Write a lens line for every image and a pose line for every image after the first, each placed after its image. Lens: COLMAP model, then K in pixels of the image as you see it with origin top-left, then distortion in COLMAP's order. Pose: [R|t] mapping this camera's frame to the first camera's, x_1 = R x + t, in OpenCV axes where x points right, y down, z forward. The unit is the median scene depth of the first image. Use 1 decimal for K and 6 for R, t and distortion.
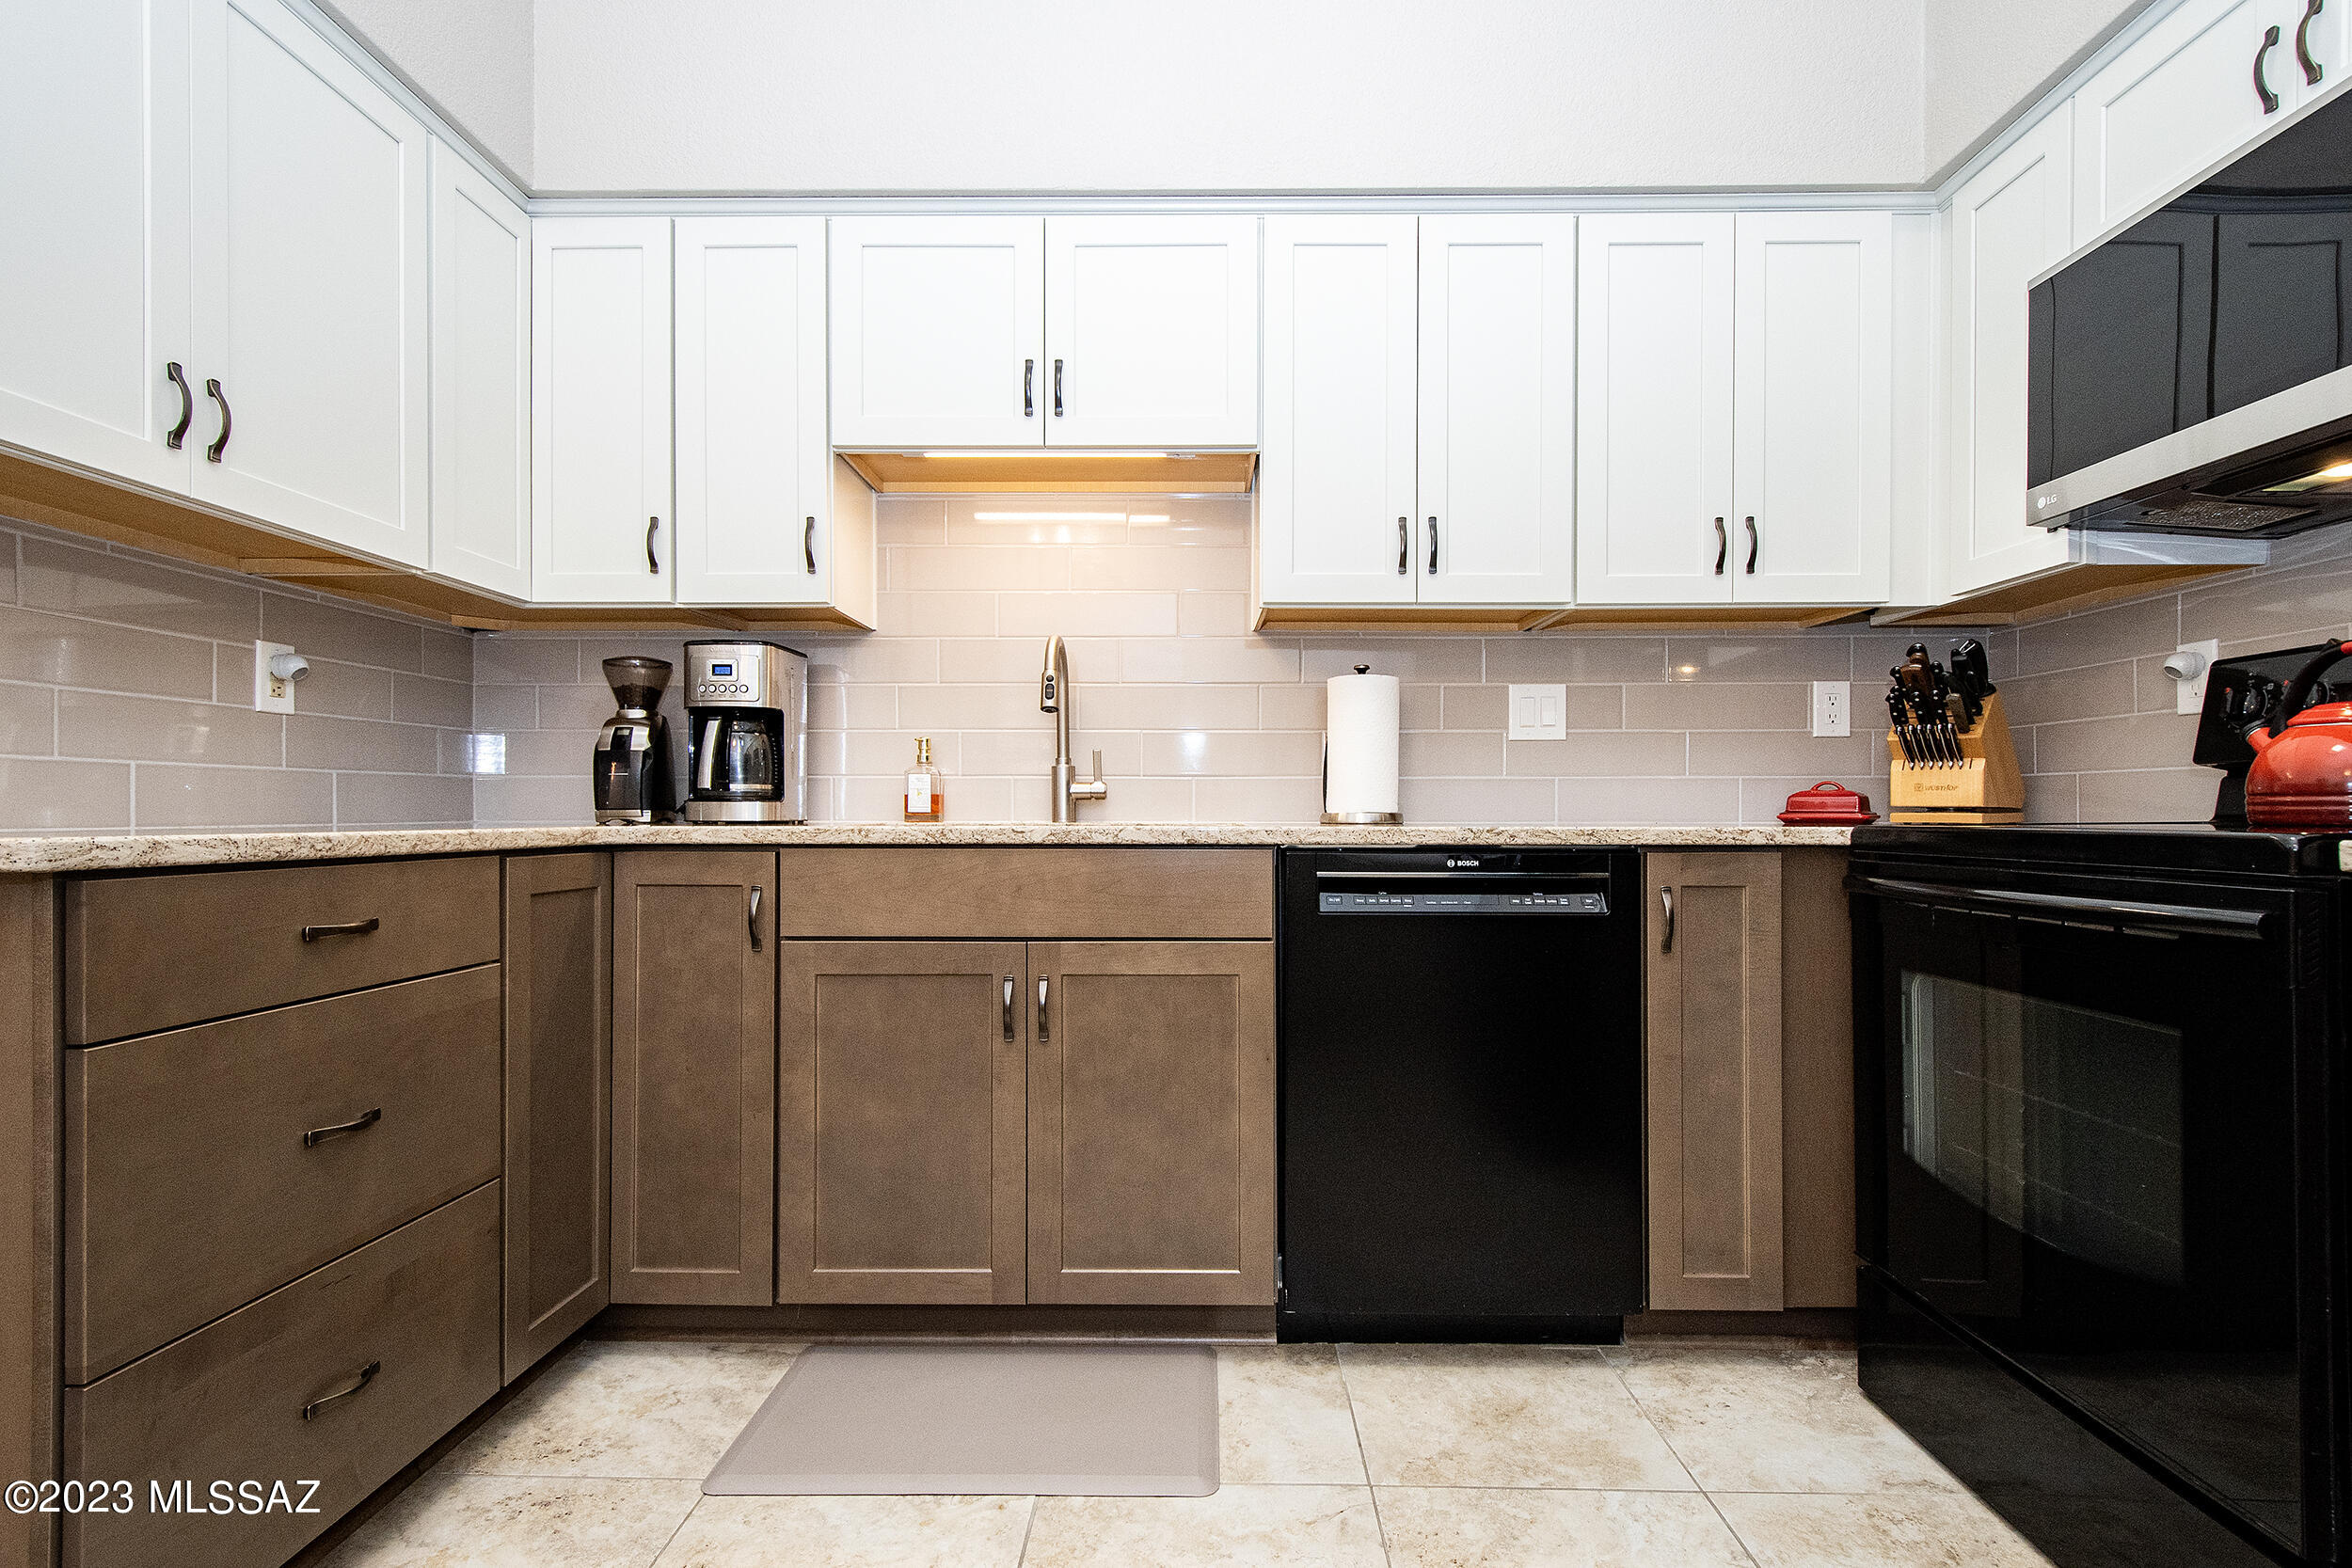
lens RADIAL K [[1136.8, 0, 1188.4], [0, 1136.8, 806.1], [0, 0, 1]] dist [0.012104, -0.000987]
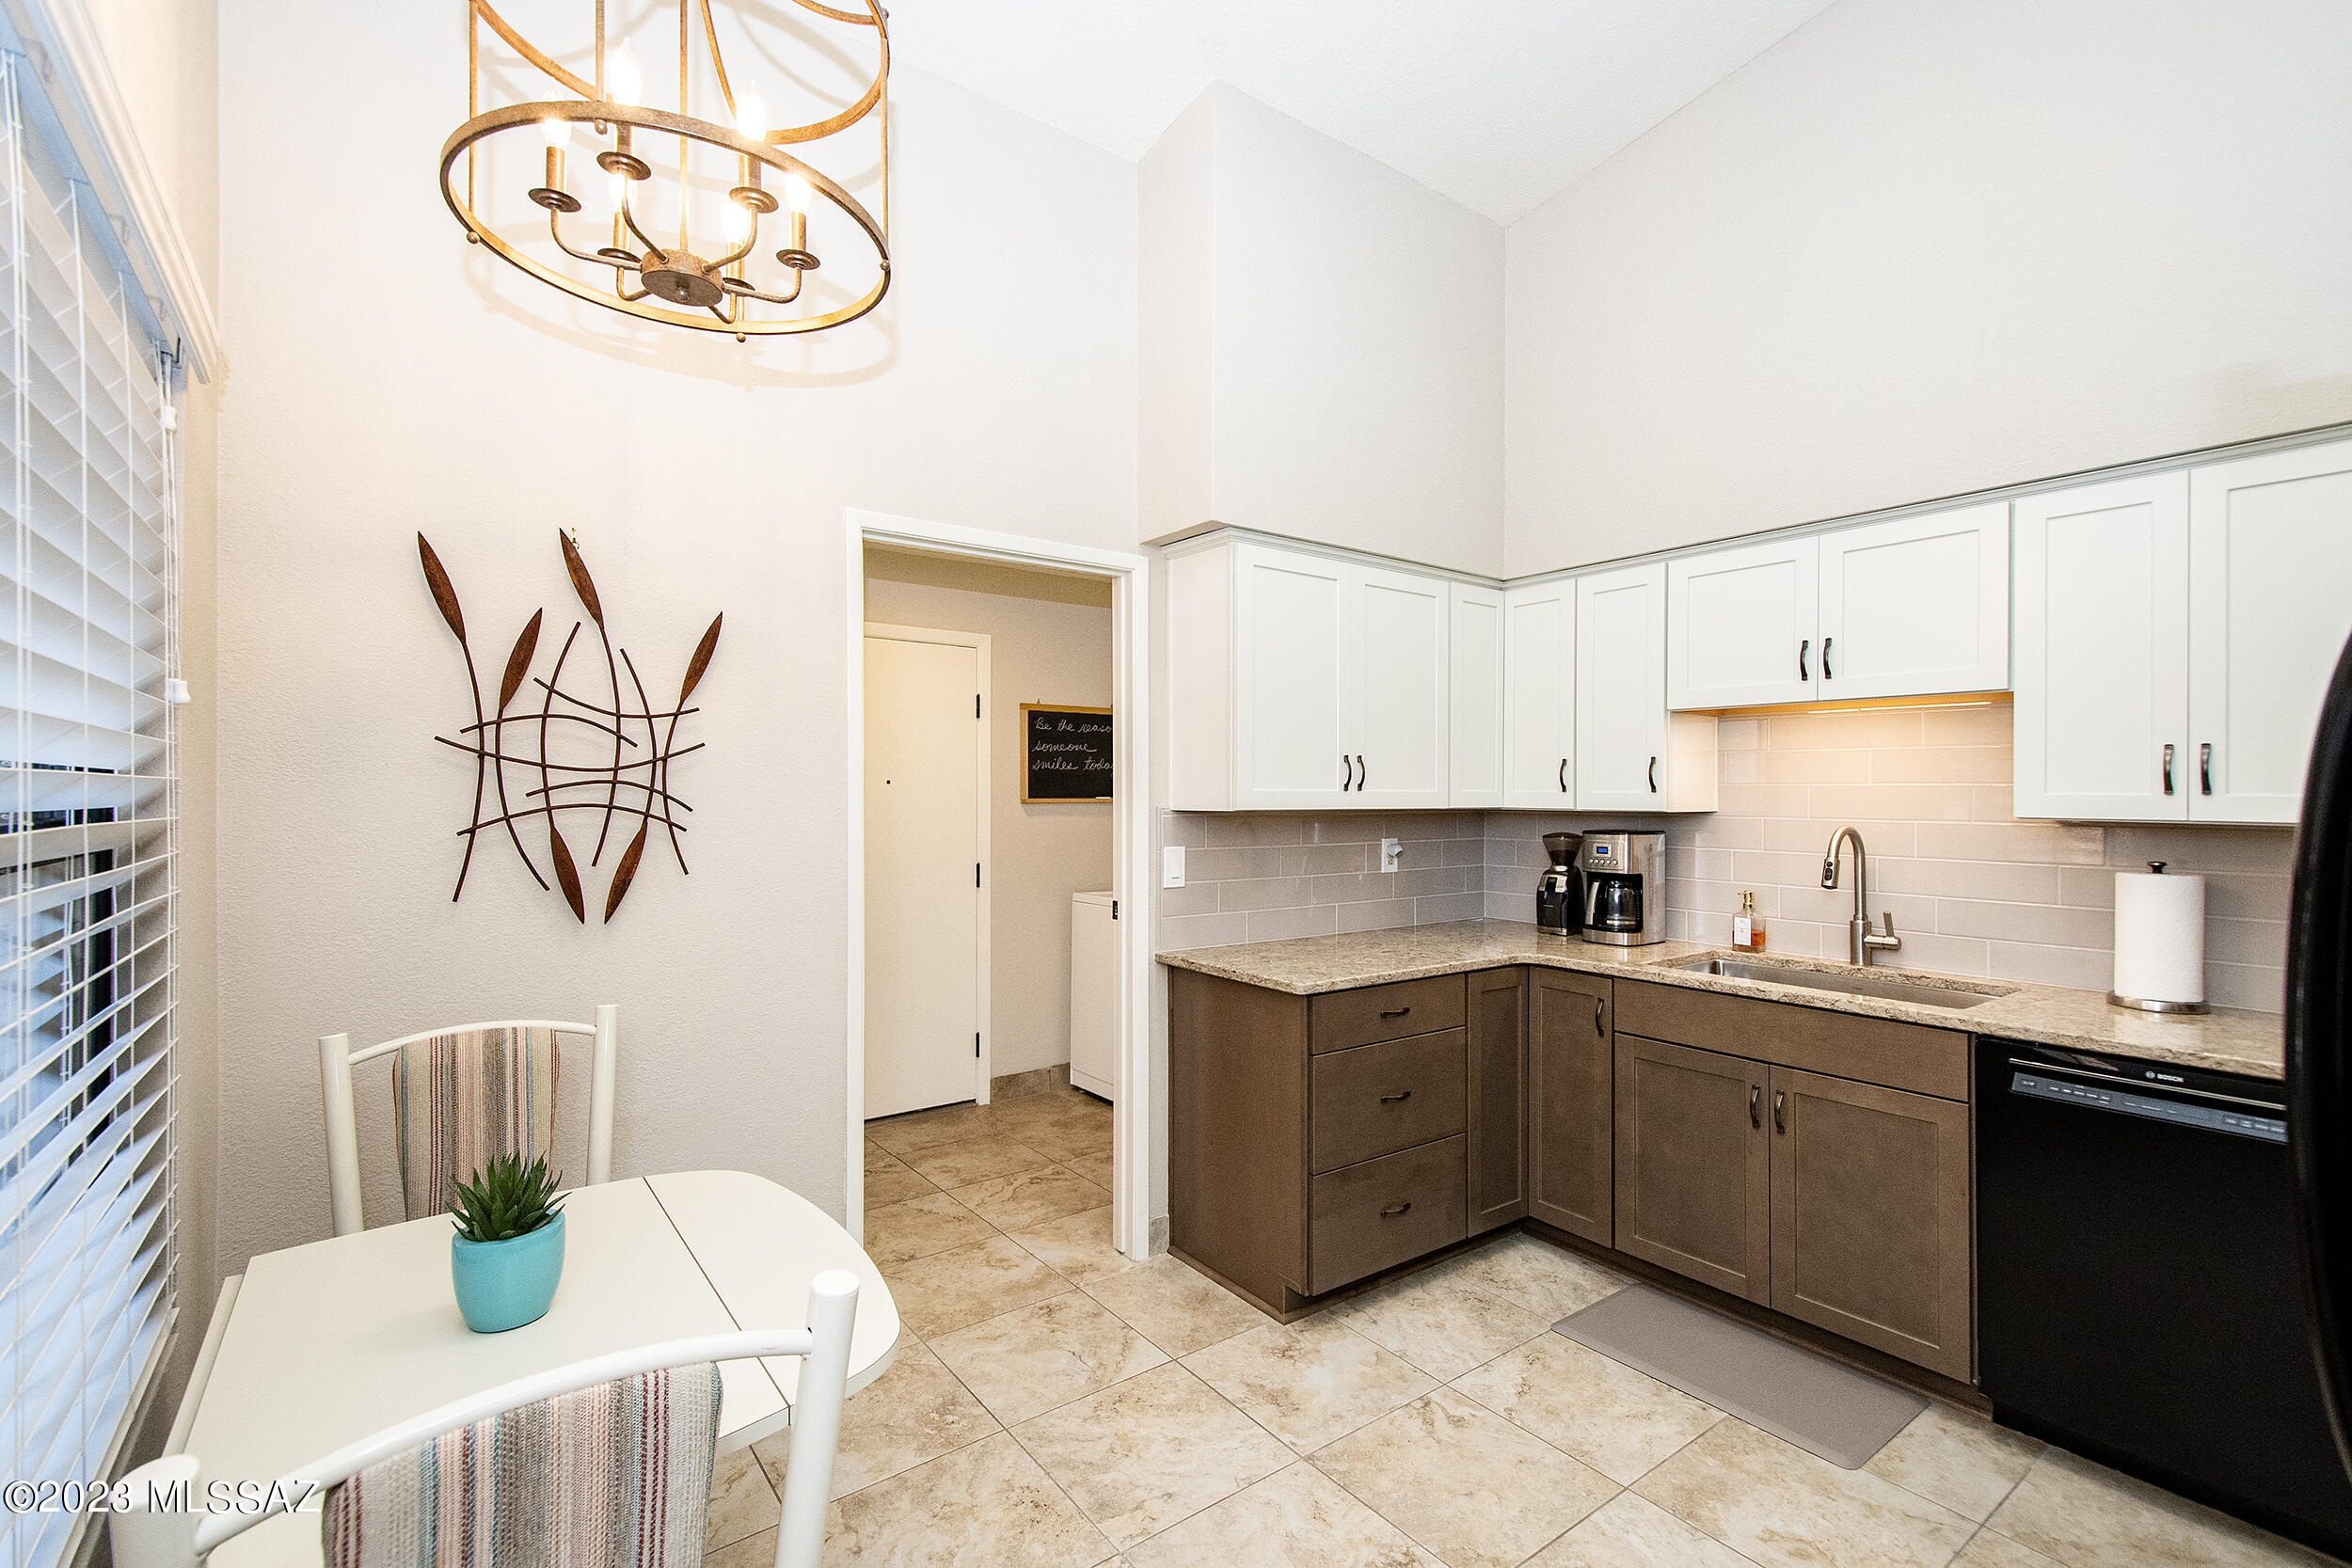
lens RADIAL K [[1027.2, 0, 1197.3], [0, 1027.2, 796.9], [0, 0, 1]] dist [0.019215, -0.004968]
pose [[0.616405, 0.002048, -0.787427, 0.463335], [-0.001022, 0.999998, 0.001801, -0.233900], [0.787429, -0.000305, 0.616405, -0.427046]]
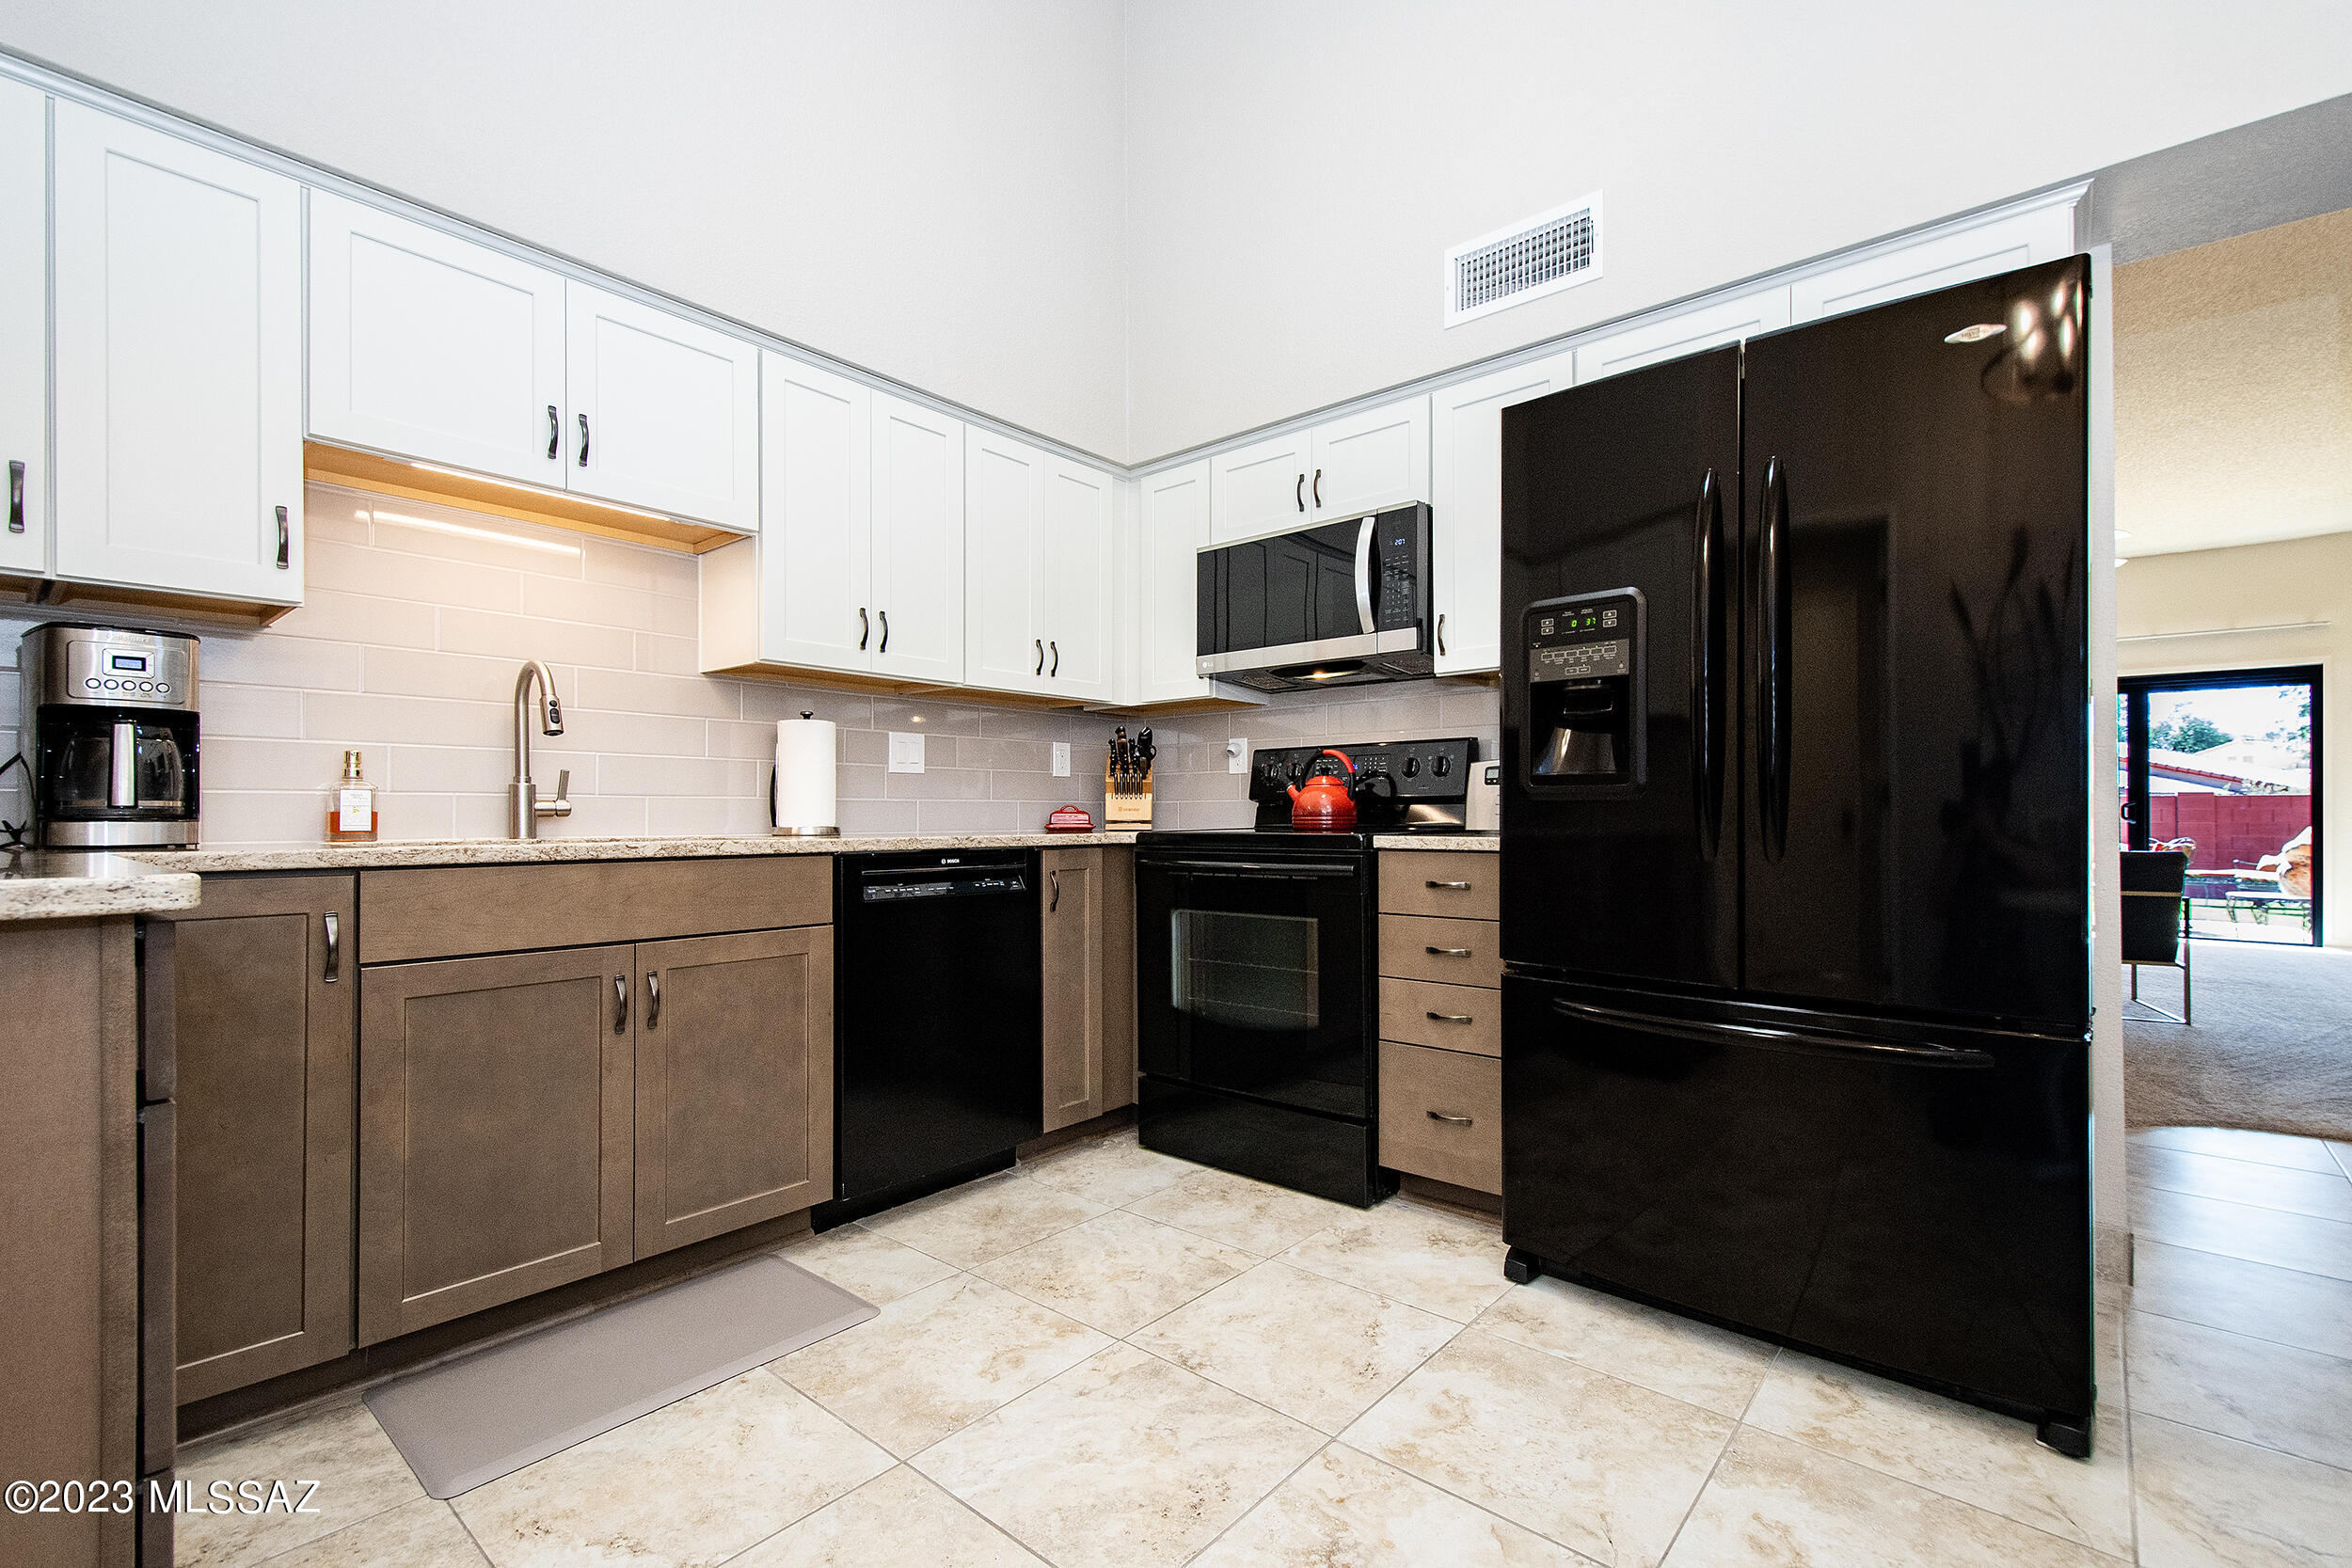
lens RADIAL K [[1030.1, 0, 1178.3], [0, 1030.1, 806.8], [0, 0, 1]] dist [0.019326, -0.005351]
pose [[0.644140, 0.004970, 0.764892, -0.587137], [-0.000050, 0.999979, -0.006456, -0.011536], [-0.764908, 0.004120, 0.644127, -0.087935]]
